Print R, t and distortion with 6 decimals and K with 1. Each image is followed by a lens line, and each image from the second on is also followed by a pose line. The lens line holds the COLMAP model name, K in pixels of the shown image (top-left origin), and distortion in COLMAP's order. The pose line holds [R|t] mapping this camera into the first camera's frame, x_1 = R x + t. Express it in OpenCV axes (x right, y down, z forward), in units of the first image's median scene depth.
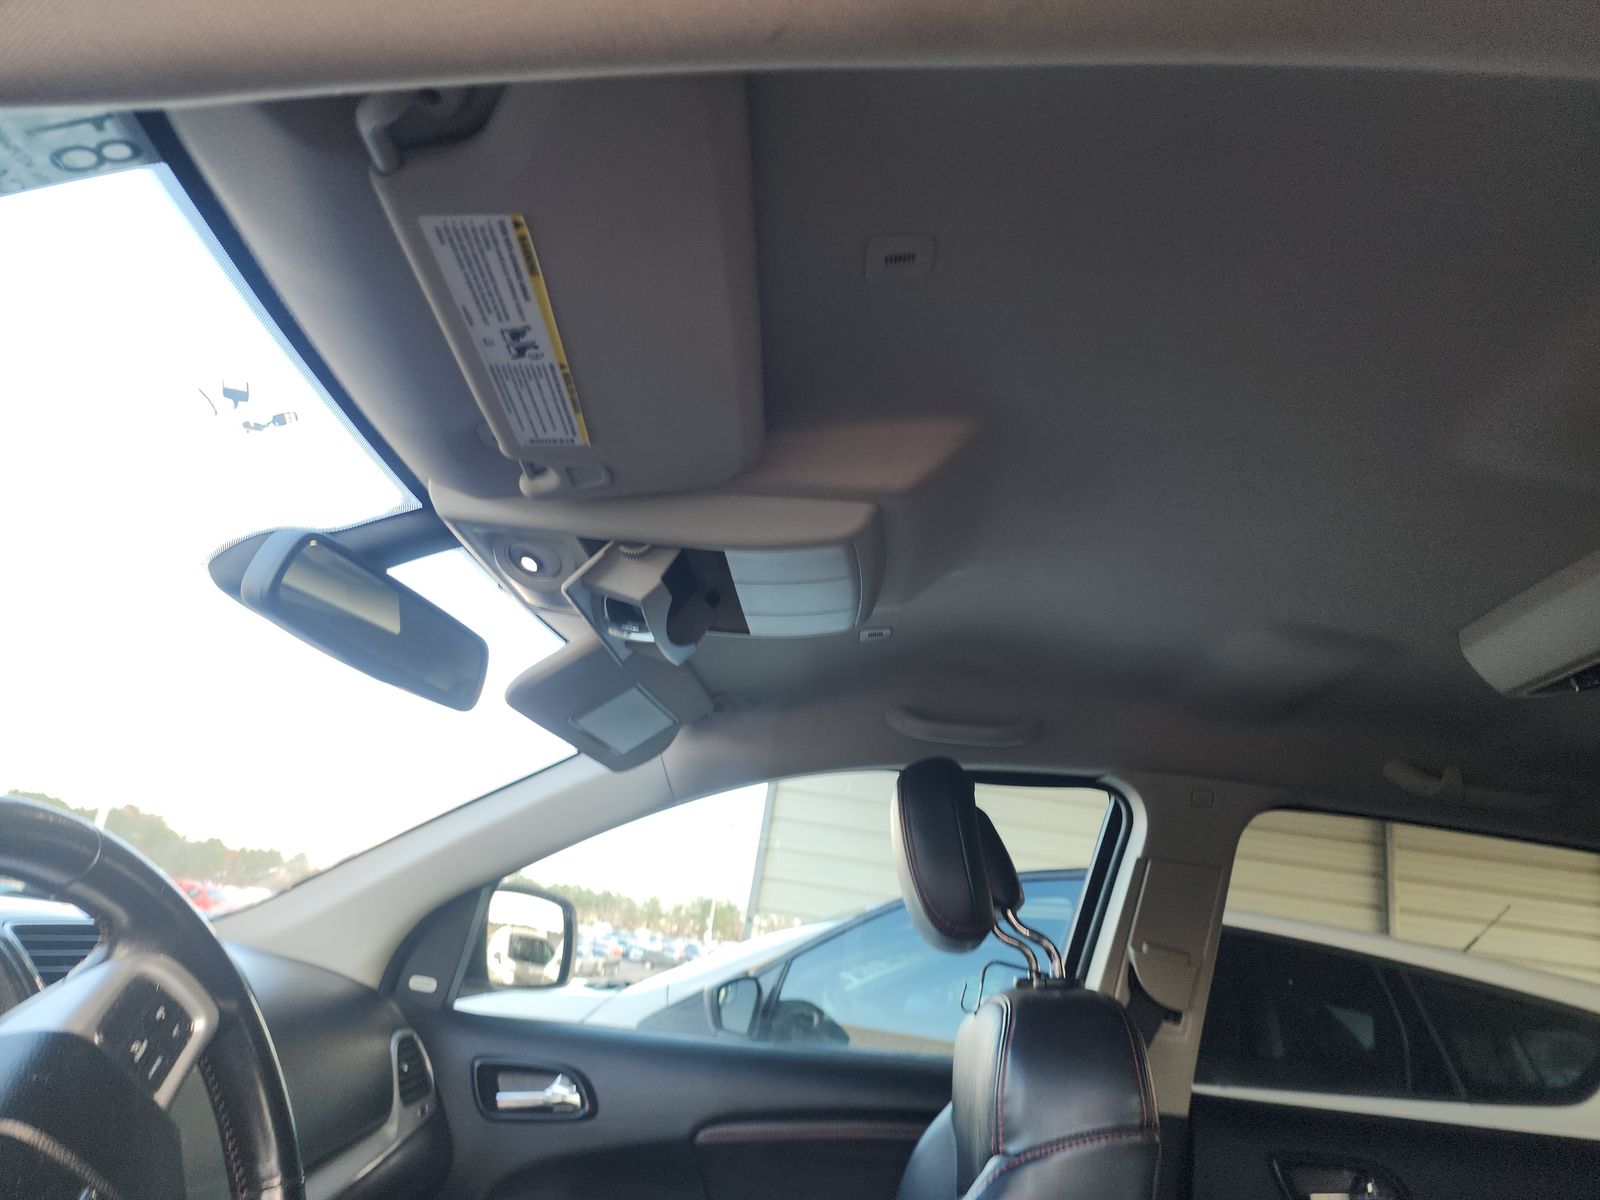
lens RADIAL K [[1097.8, 0, 804.5], [0, 1097.8, 593.1], [0, 0, 1]] dist [0.042698, -0.035947]
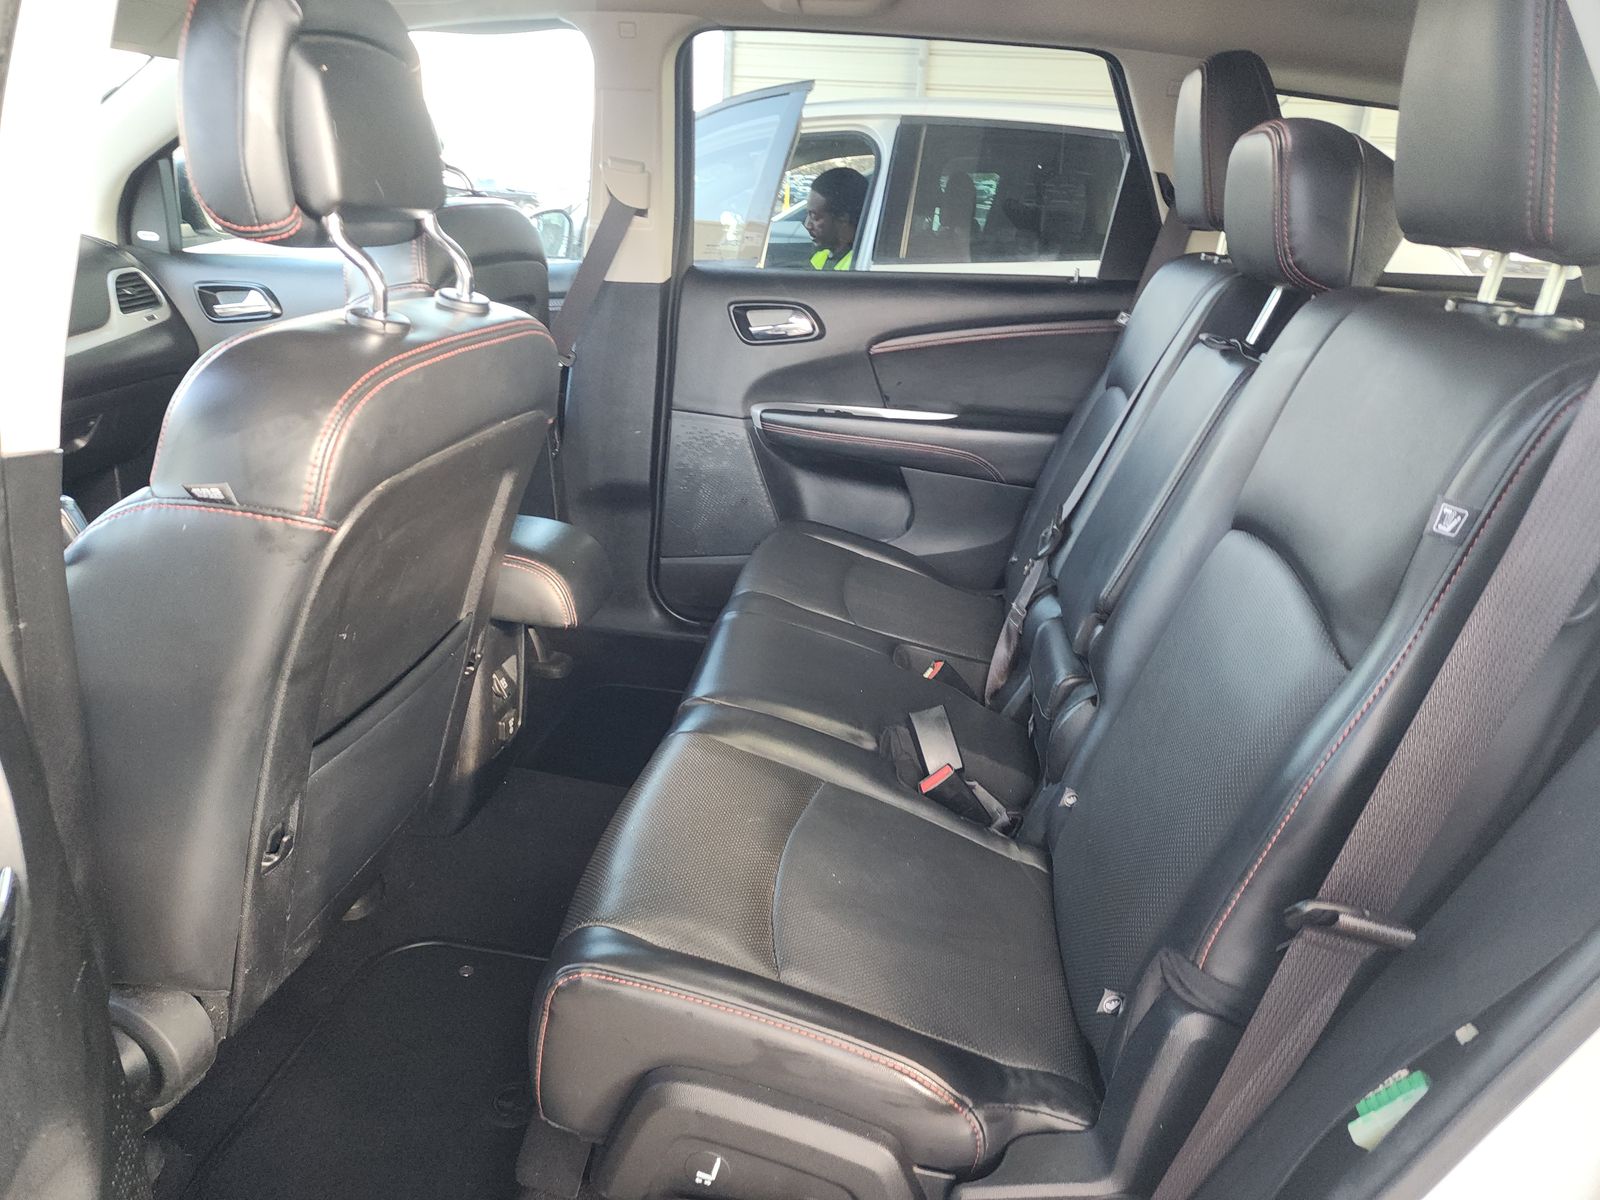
lens RADIAL K [[1097.8, 0, 804.5], [0, 1097.8, 593.1], [0, 0, 1]] dist [0.042698, -0.035947]
pose [[0.981857, -0.029500, -0.187314, 0.782762], [0.141817, 0.769981, 0.622107, -0.064362], [0.125877, -0.637384, 0.760195, -0.281260]]
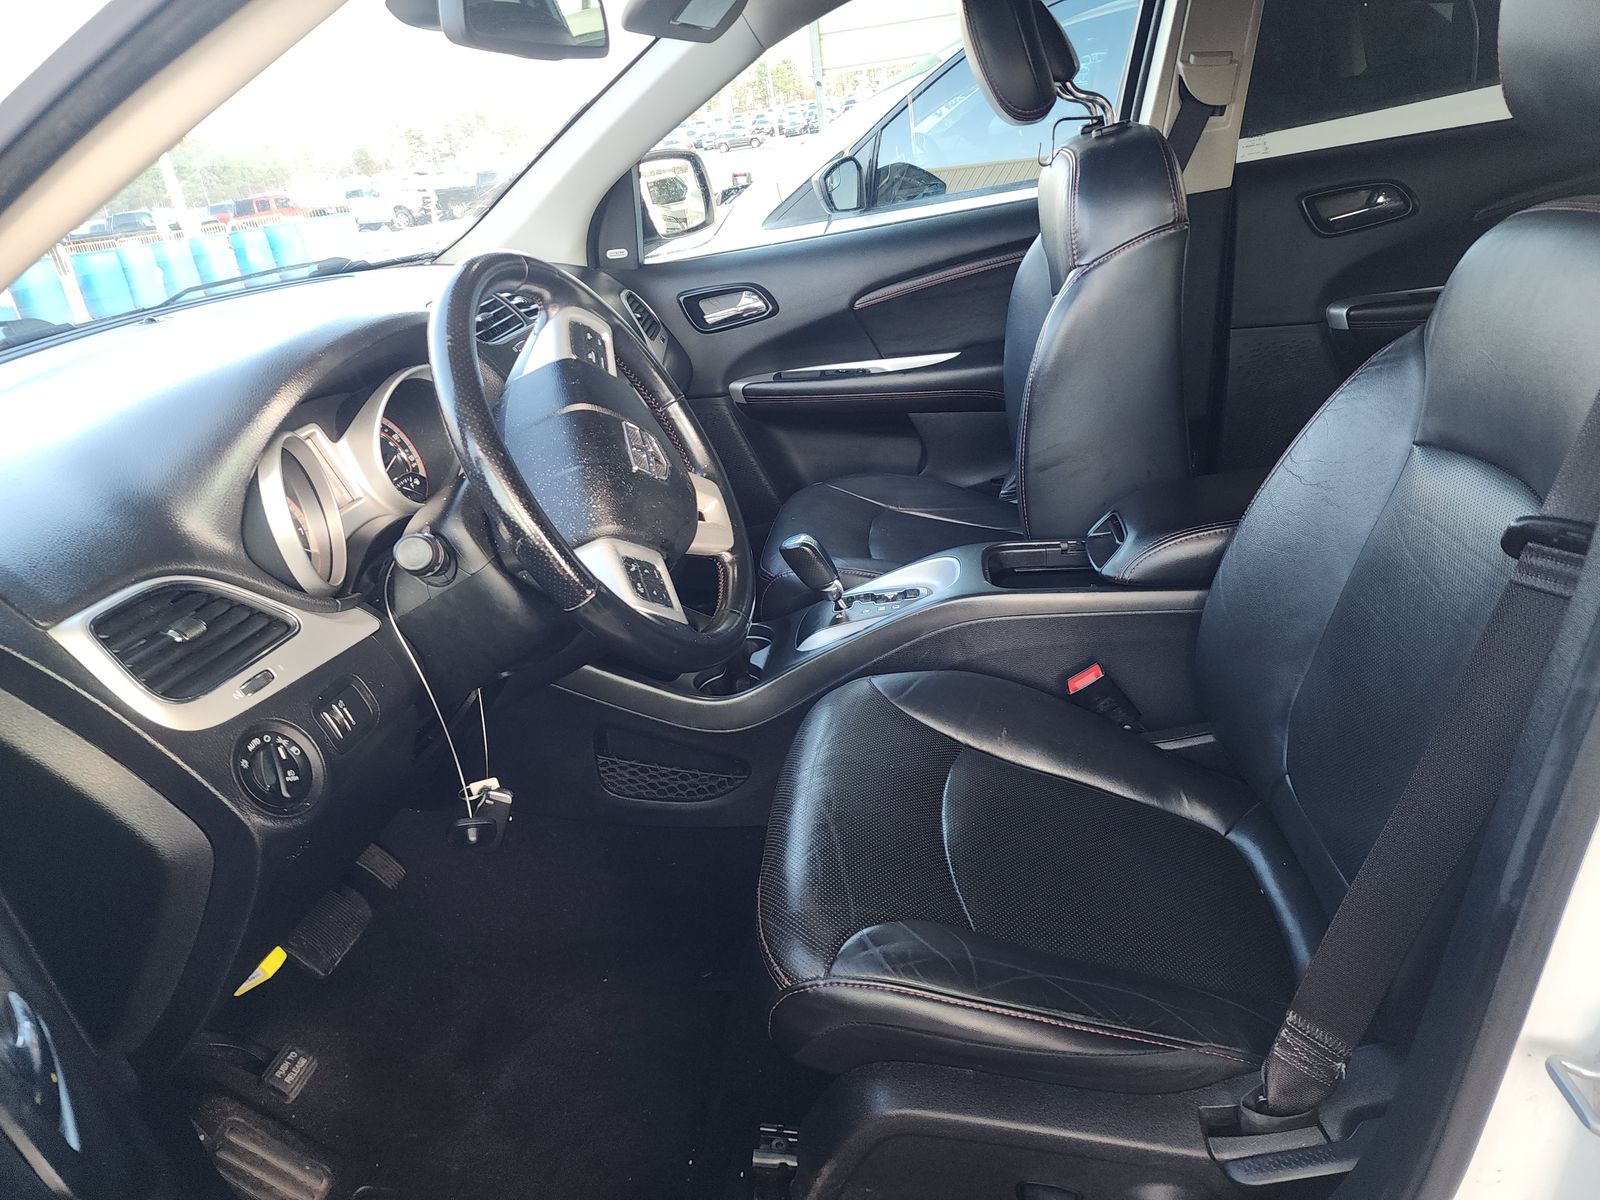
lens RADIAL K [[1097.8, 0, 804.5], [0, 1097.8, 593.1], [0, 0, 1]] dist [0.042698, -0.035947]
pose [[0.962862, -0.217188, -0.160396, -0.018135], [0.268677, 0.712118, 0.648615, -0.147949], [-0.026650, -0.667621, 0.744024, -0.233266]]
